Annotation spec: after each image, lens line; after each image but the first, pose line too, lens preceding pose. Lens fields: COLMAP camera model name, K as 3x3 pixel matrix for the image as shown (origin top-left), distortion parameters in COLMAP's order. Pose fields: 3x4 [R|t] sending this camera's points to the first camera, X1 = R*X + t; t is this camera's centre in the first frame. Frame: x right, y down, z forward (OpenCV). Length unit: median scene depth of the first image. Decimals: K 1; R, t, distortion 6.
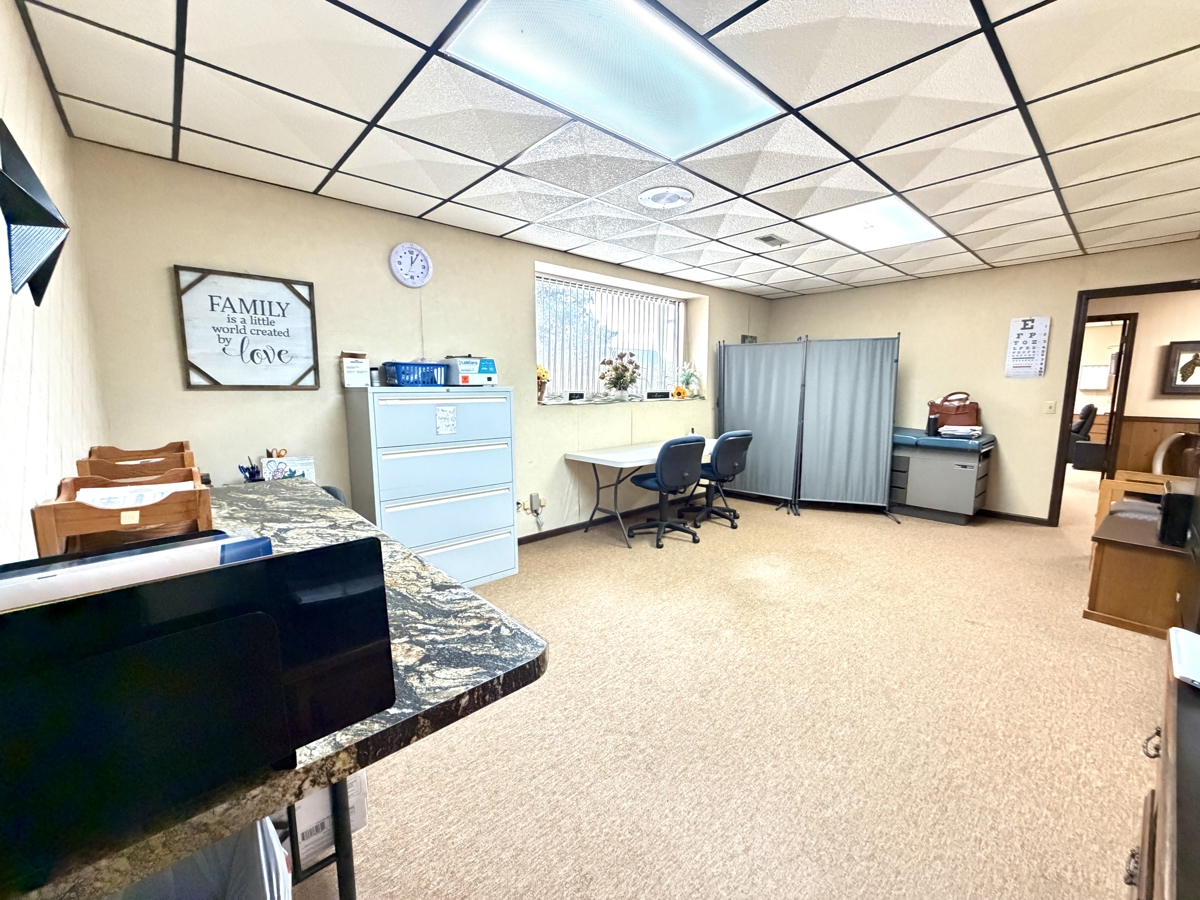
lens RADIAL K [[478.2, 0, 596.8], [0, 478.2, 449.8], [0, 0, 1]] dist [0.002005, -0.000223]
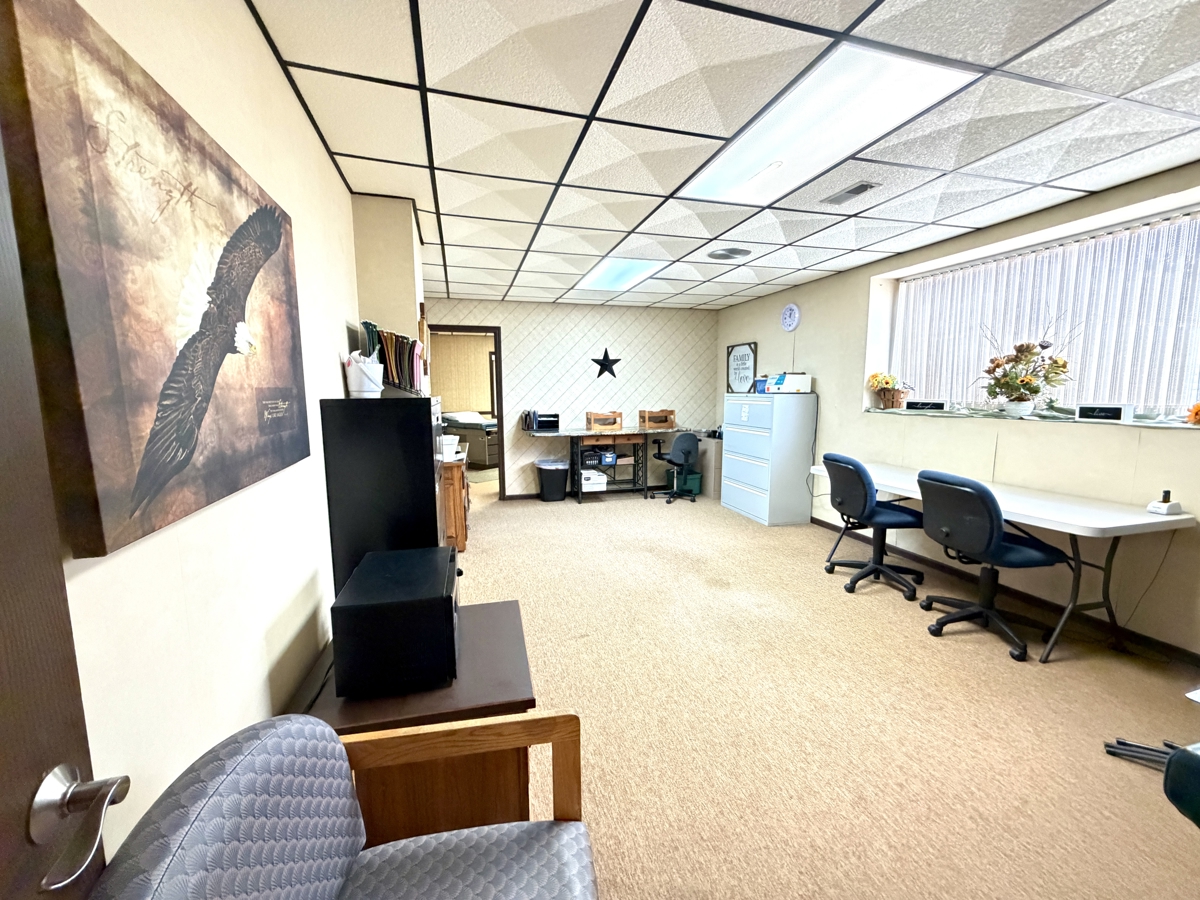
lens RADIAL K [[478.2, 0, 596.8], [0, 478.2, 449.8], [0, 0, 1]] dist [0.002005, -0.000223]
pose [[-0.435277, 0.112102, -0.893290, 1.551433], [-0.119306, 0.976284, 0.180652, -0.187824], [0.892357, 0.185209, -0.411579, 1.312112]]
